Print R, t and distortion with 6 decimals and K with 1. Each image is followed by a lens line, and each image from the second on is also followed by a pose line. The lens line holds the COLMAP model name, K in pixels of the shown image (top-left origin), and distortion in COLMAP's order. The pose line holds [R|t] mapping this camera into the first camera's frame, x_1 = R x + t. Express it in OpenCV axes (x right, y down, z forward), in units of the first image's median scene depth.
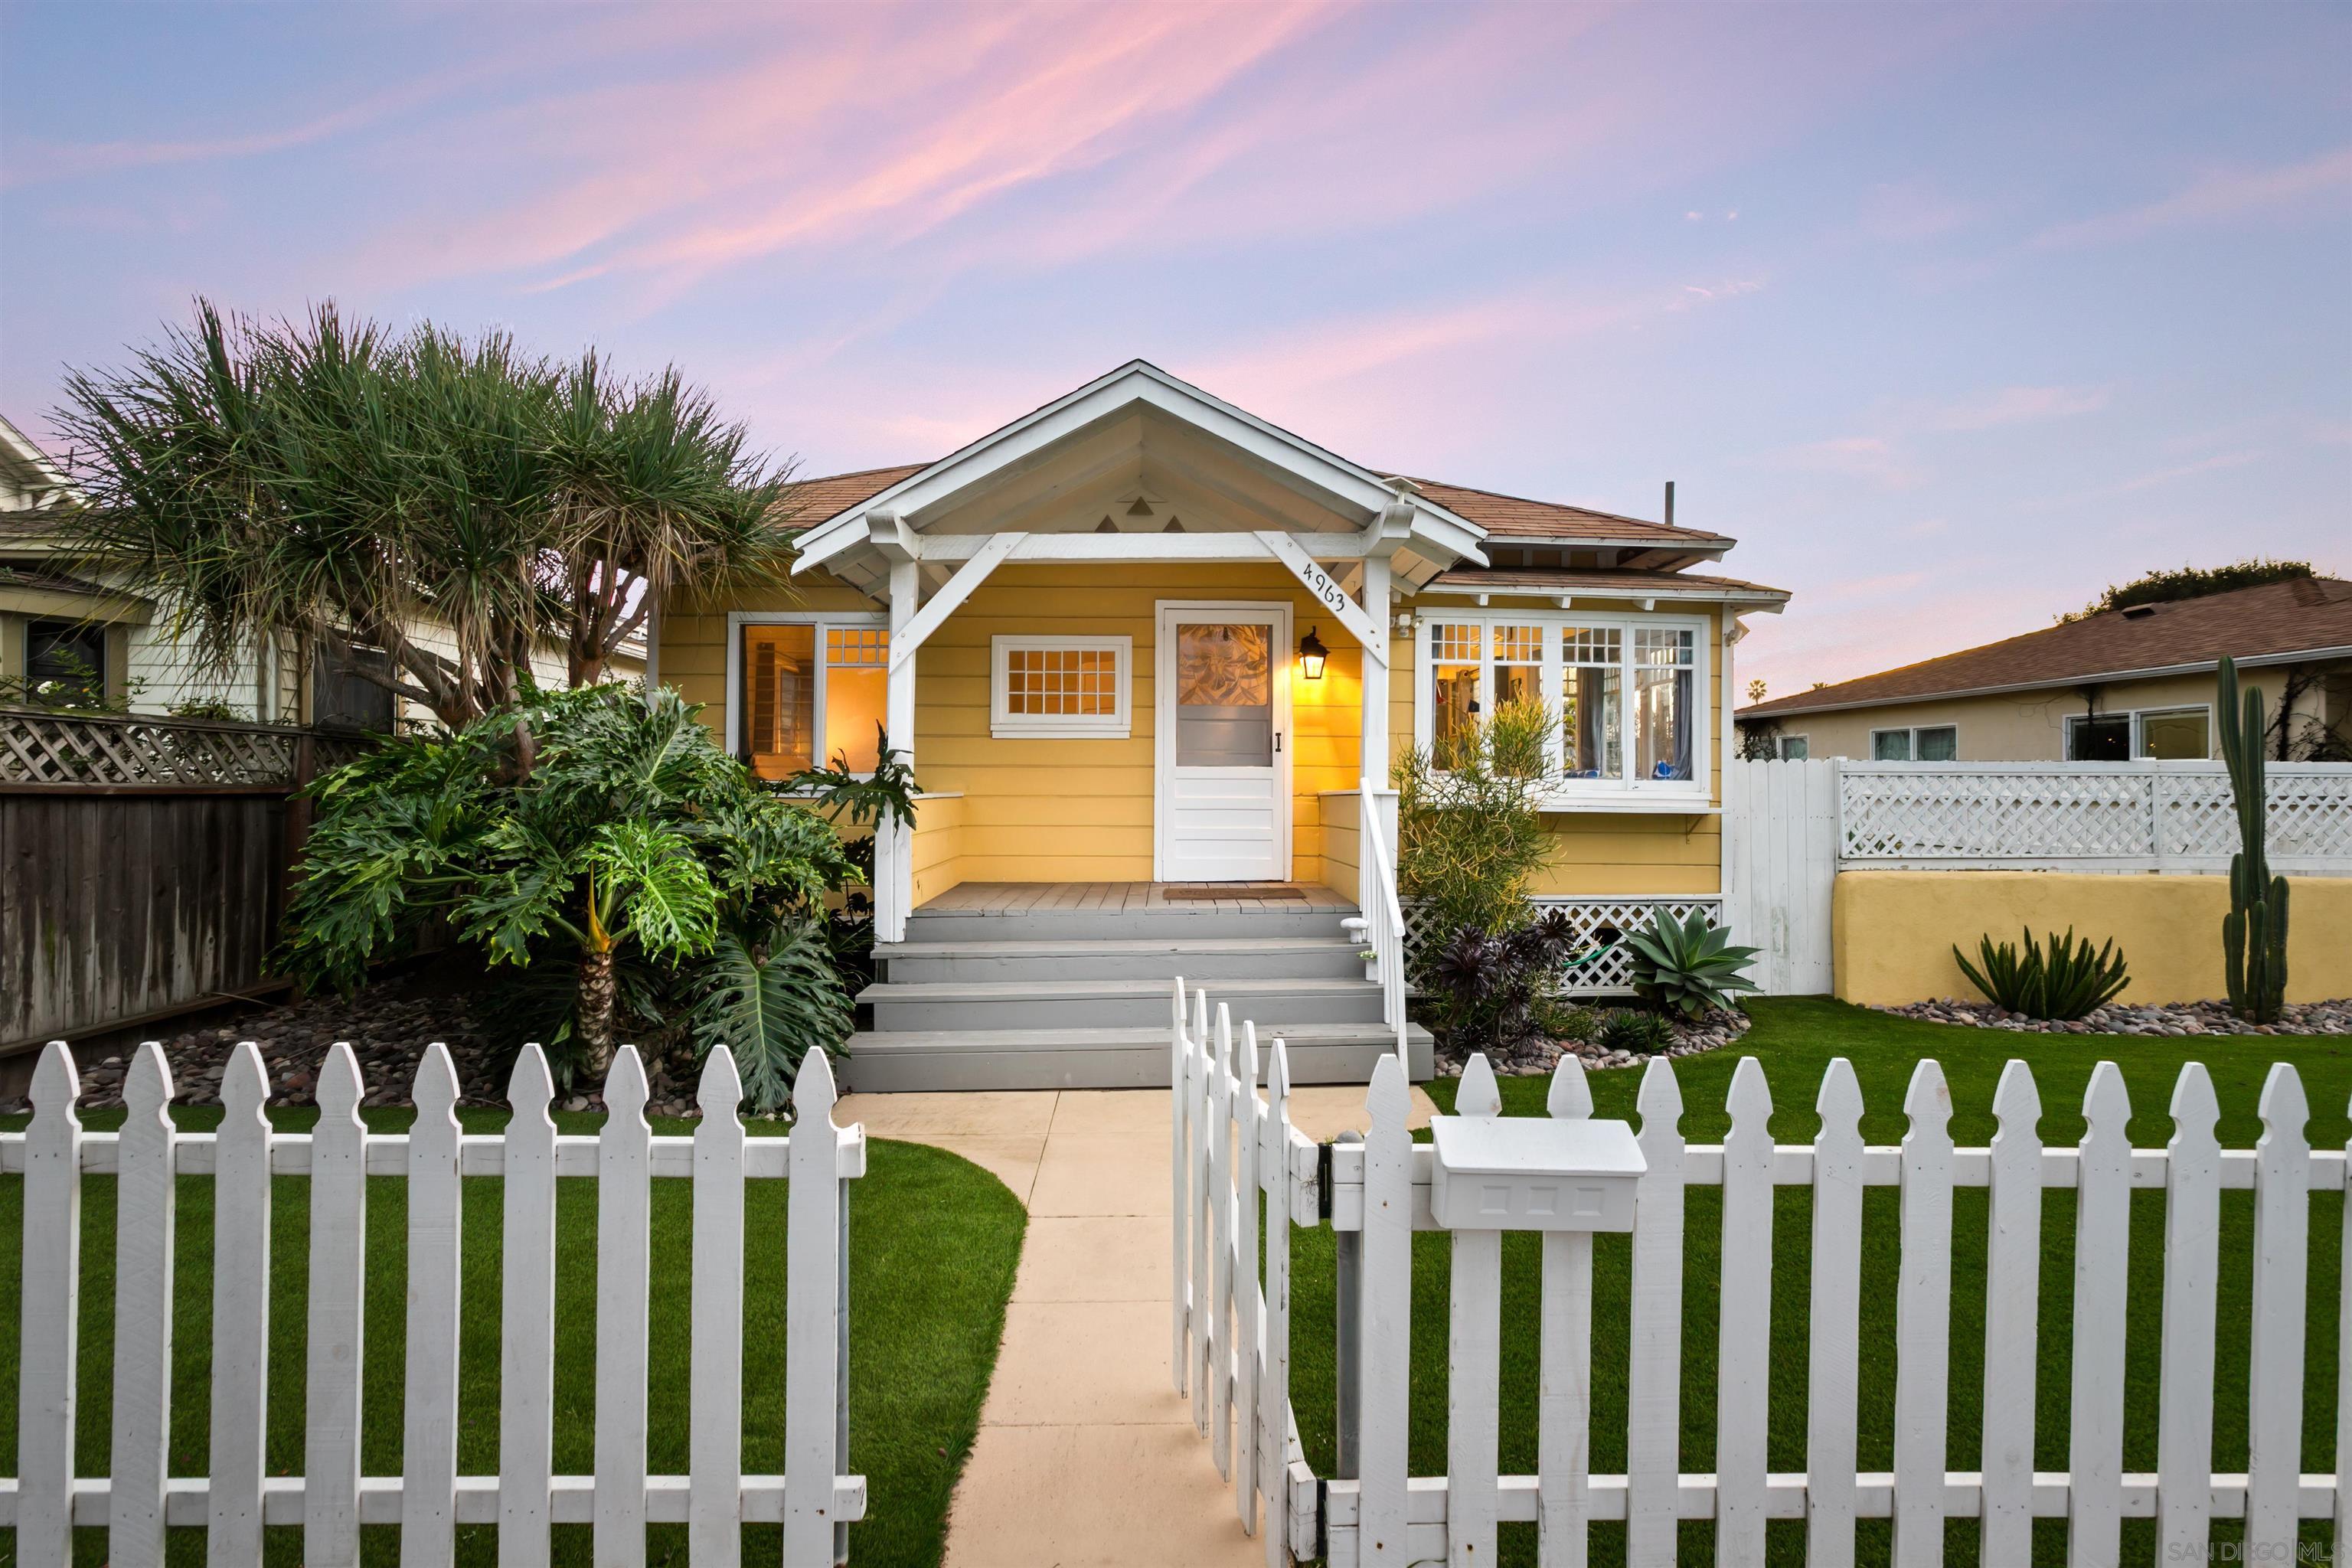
lens RADIAL K [[1123.5, 0, 1180.2], [0, 1123.5, 781.9], [0, 0, 1]] dist [-0.015685, 0.006208]
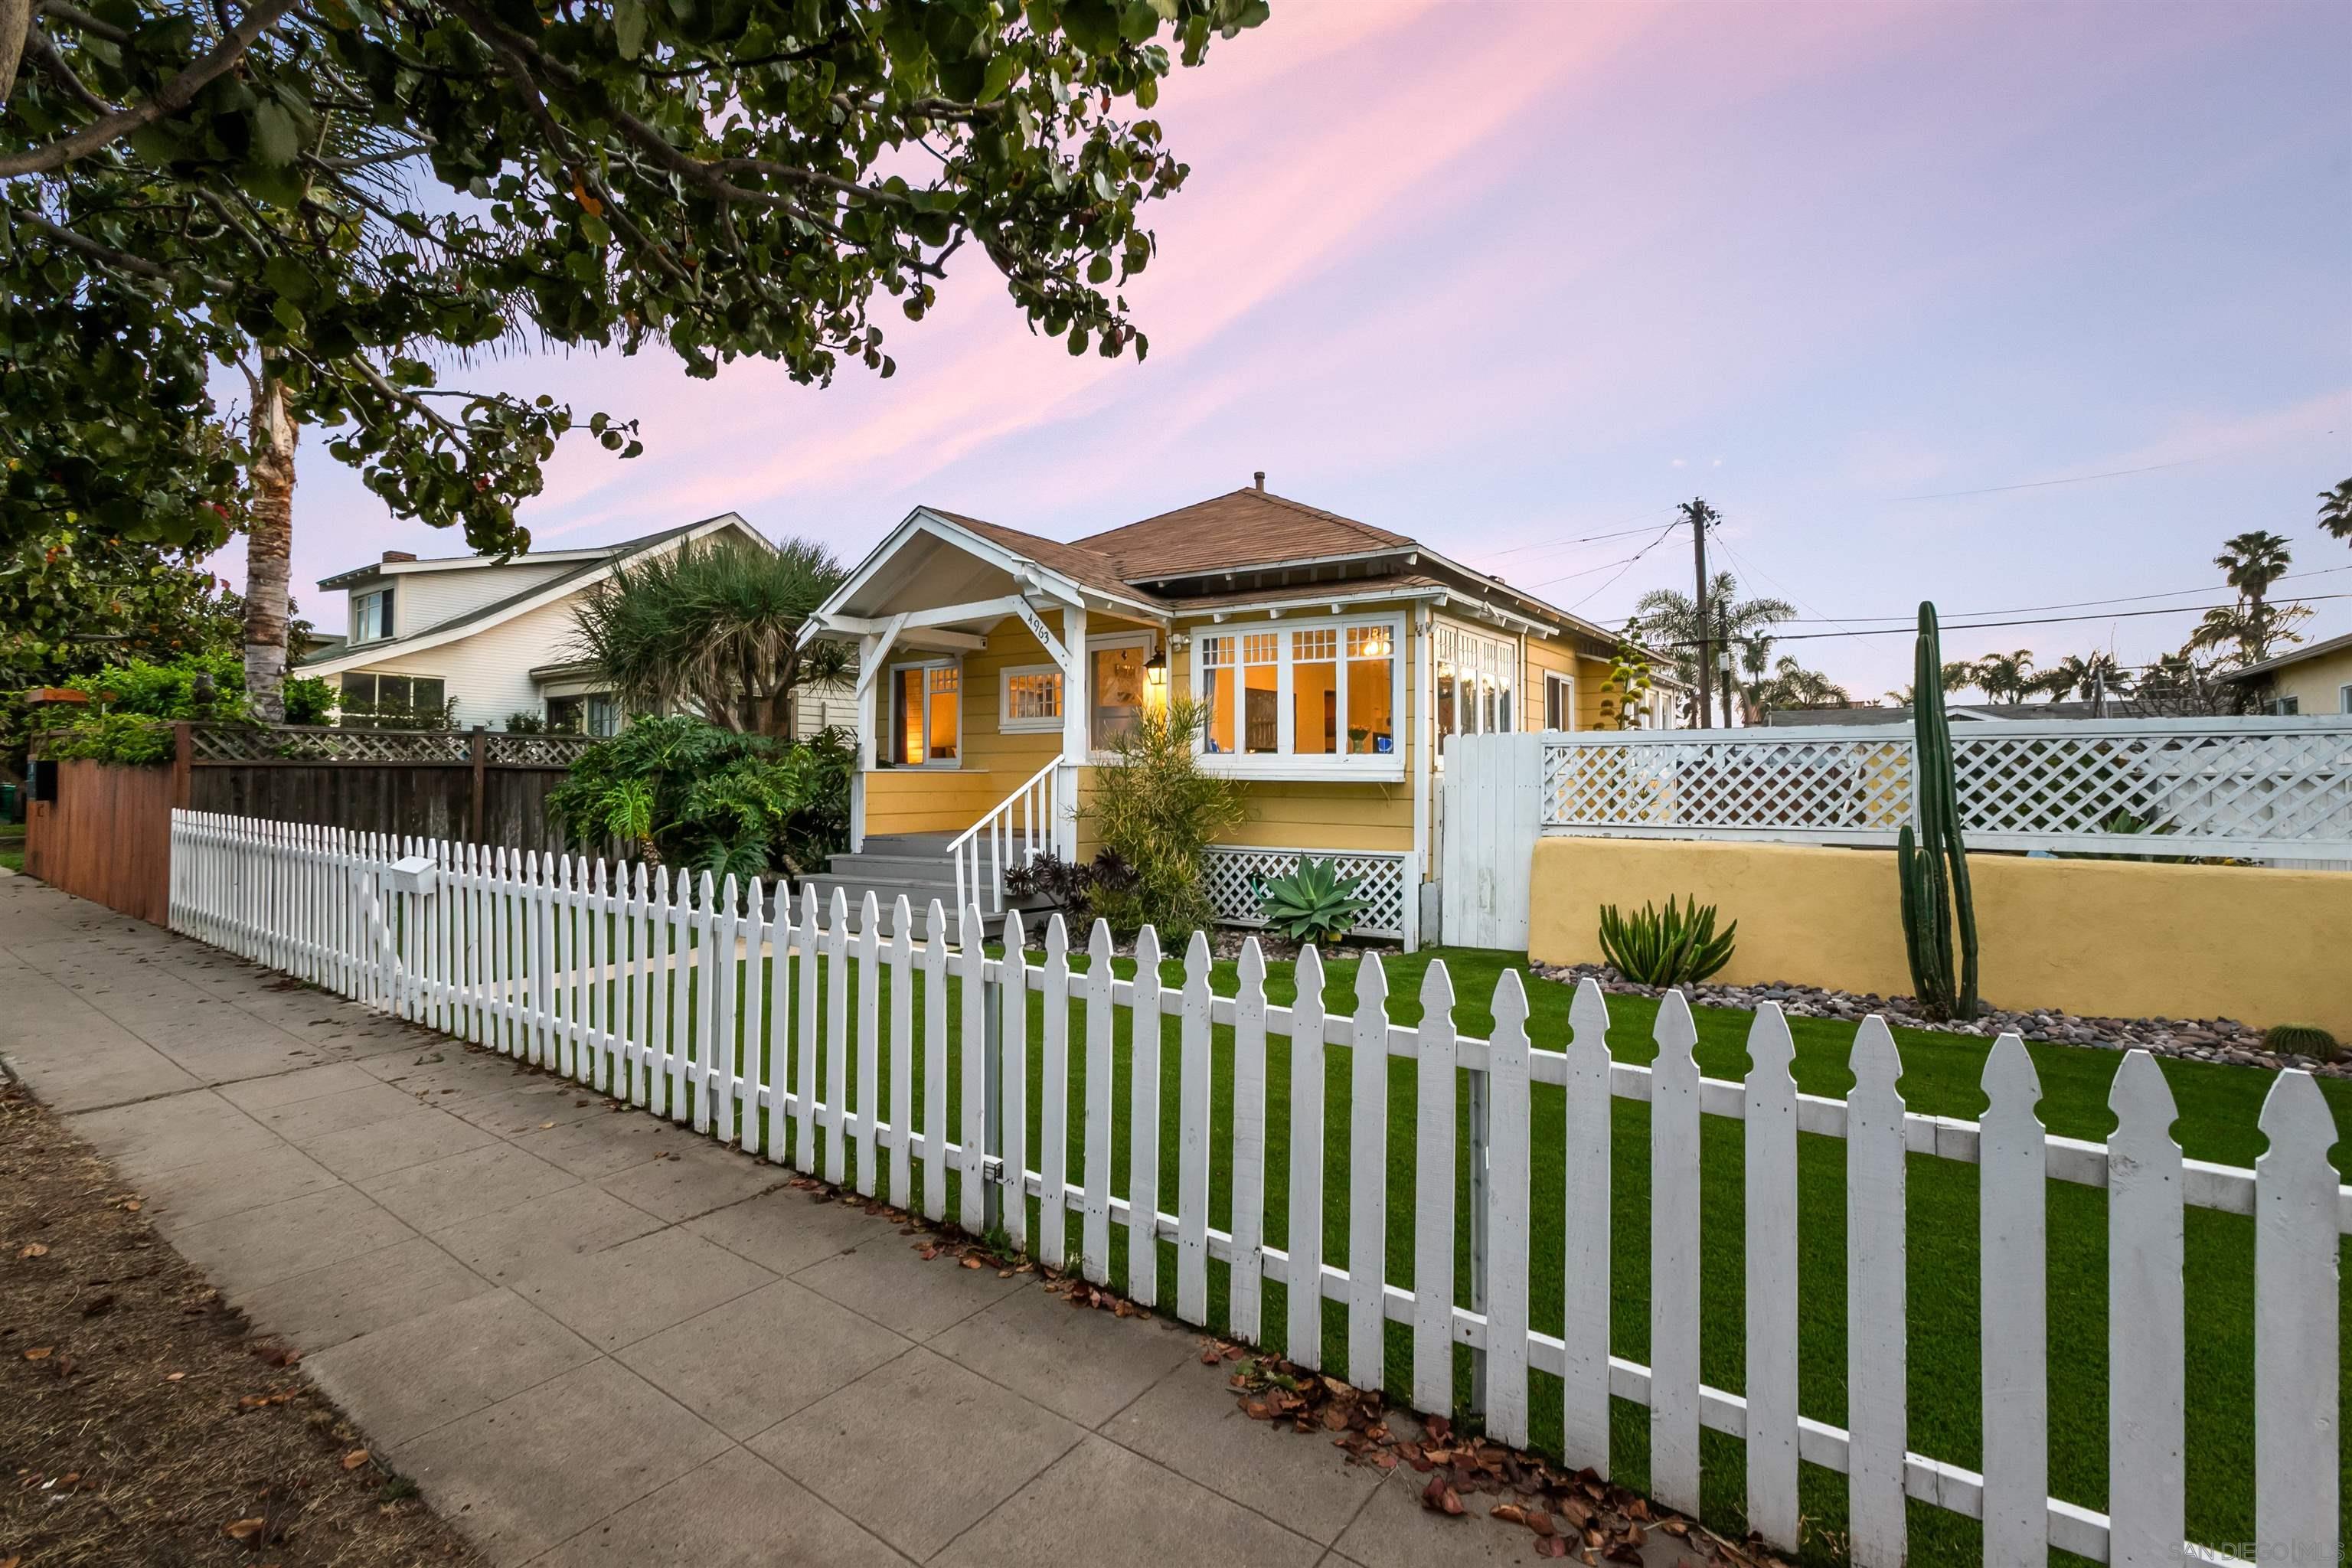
lens RADIAL K [[1051.5, 0, 1170.0], [0, 1051.5, 772.3], [0, 0, 1]] dist [-0.014285, 0.003053]
pose [[0.795083, -0.006570, -0.606466, 1.107794], [0.004476, 0.999978, -0.004965, 0.026263], [0.606485, 0.001233, 0.795094, -0.009430]]
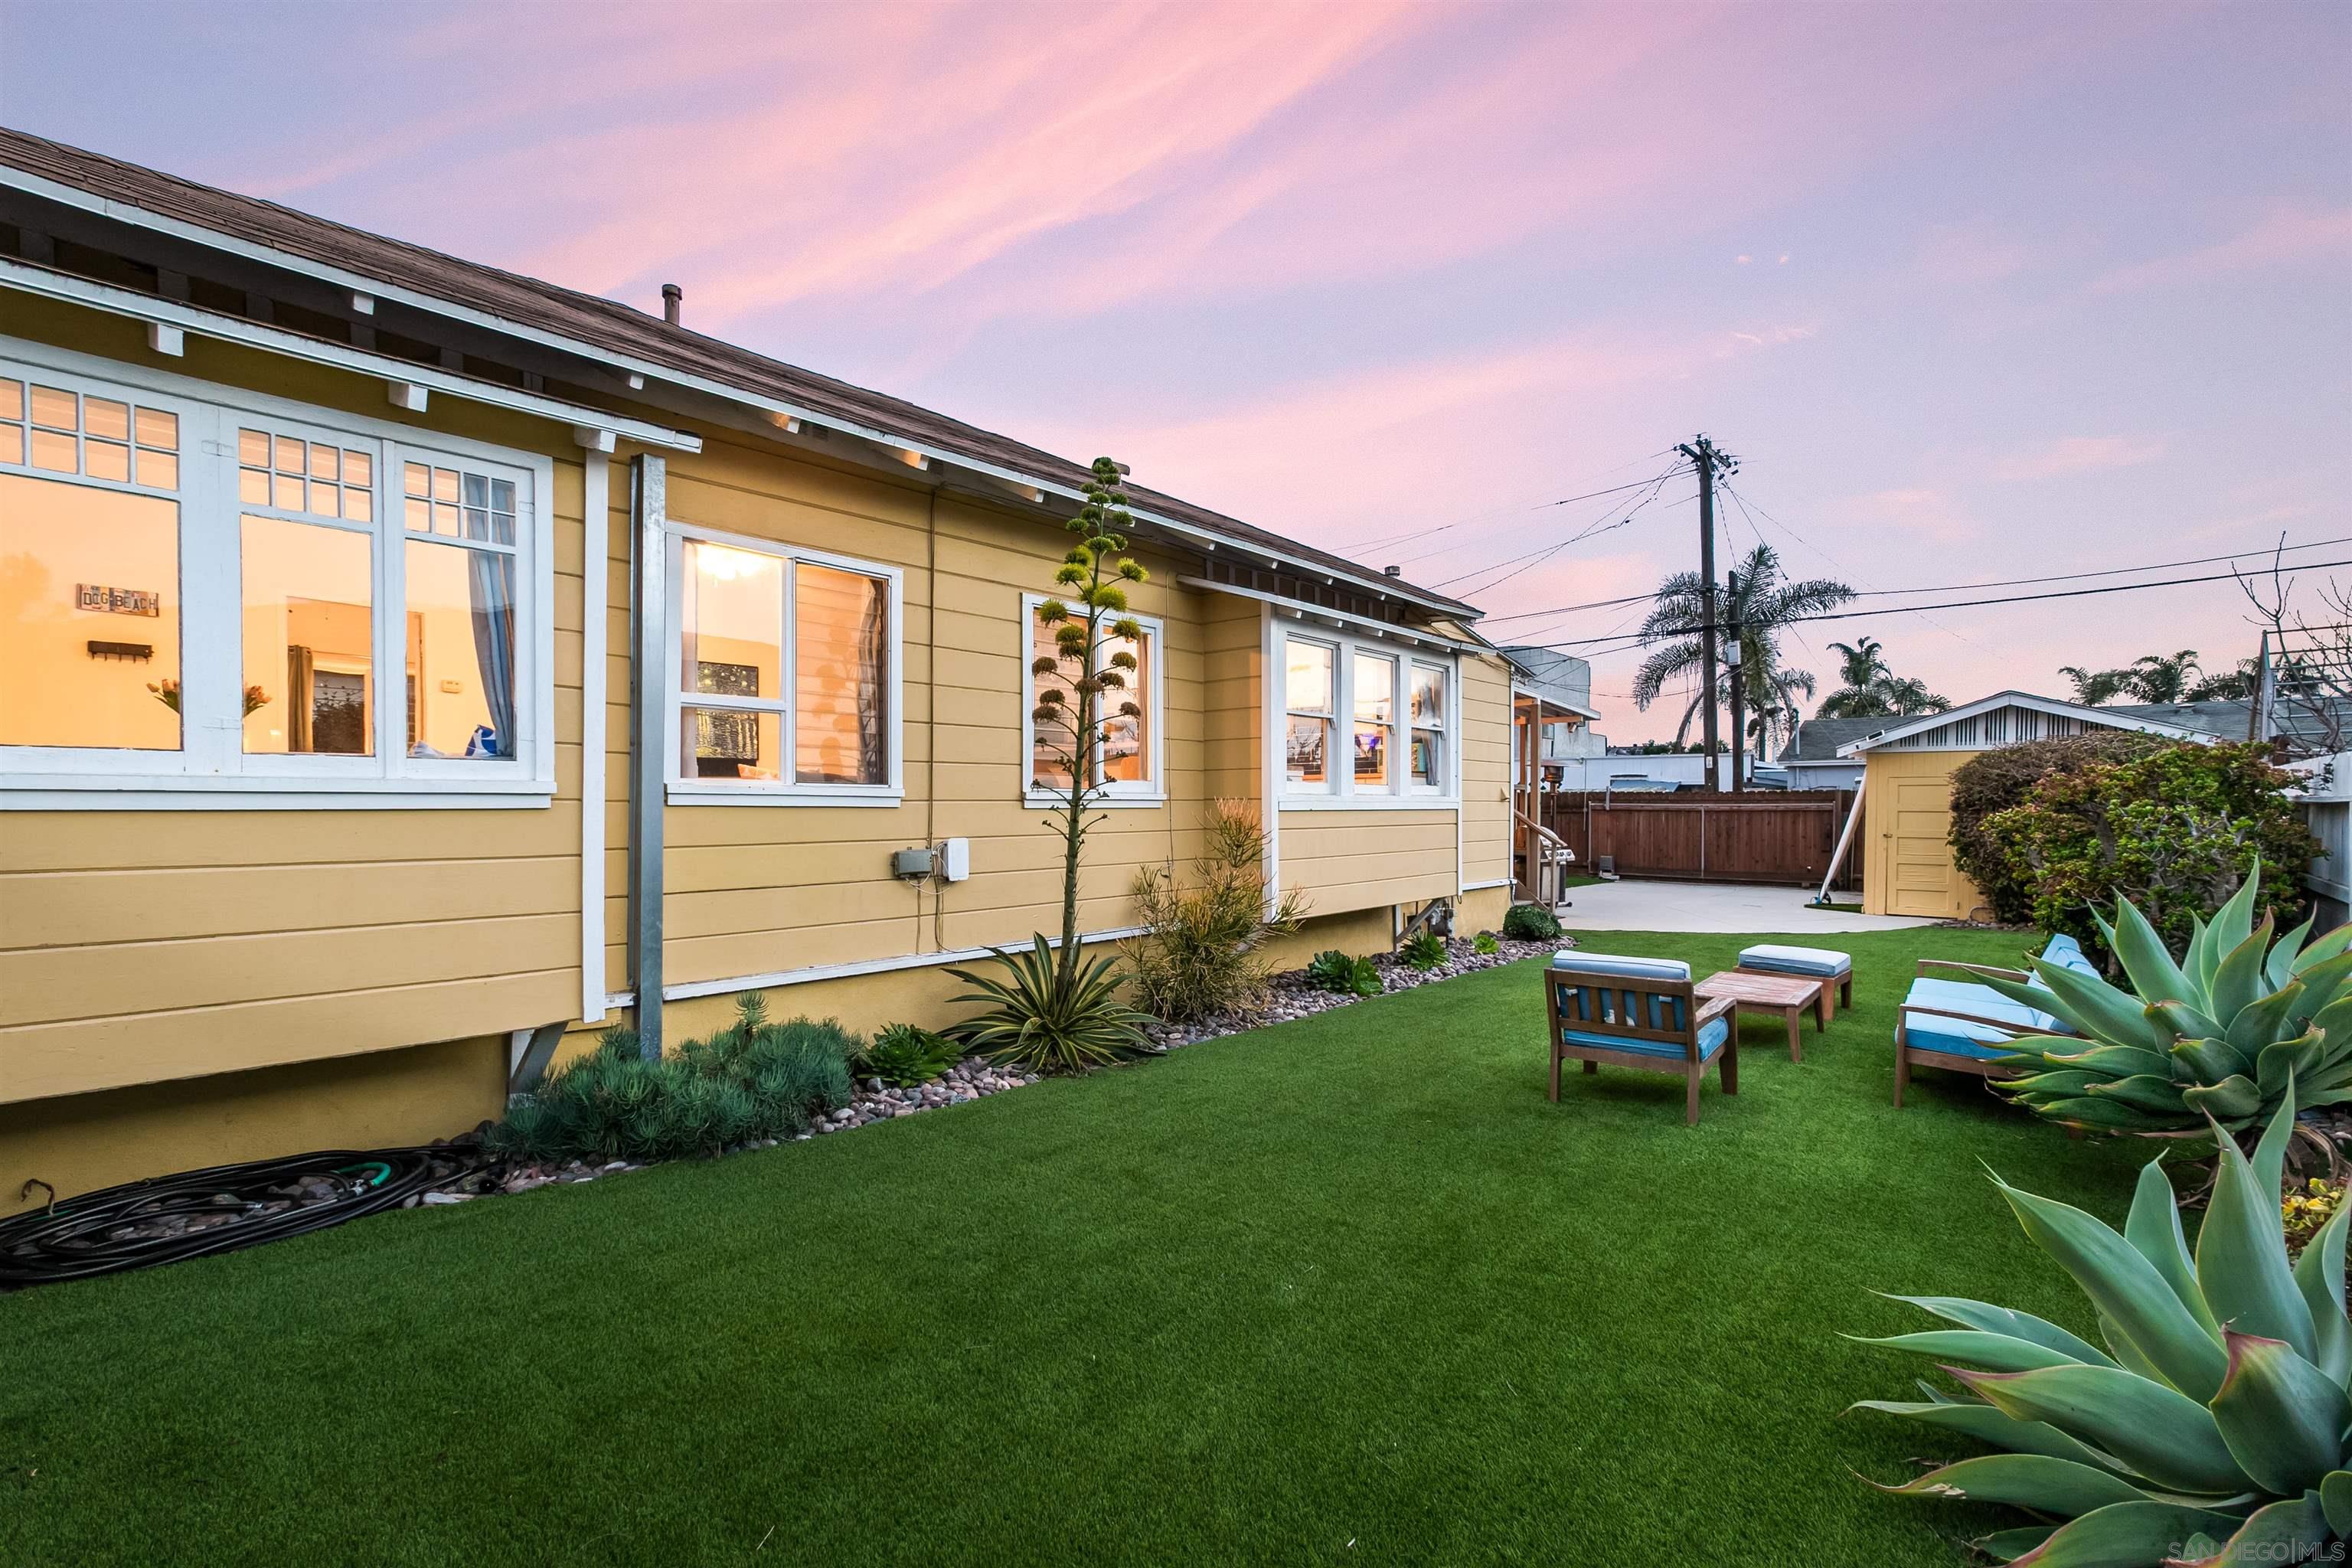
lens RADIAL K [[1051.5, 0, 1170.2], [0, 1051.5, 829.9], [0, 0, 1]] dist [-0.014285, 0.003053]
pose [[0.731341, 0.013394, -0.681880, 1.261432], [0.003477, 0.999721, 0.023367, 0.028834], [0.682003, -0.019460, 0.731091, 1.178497]]
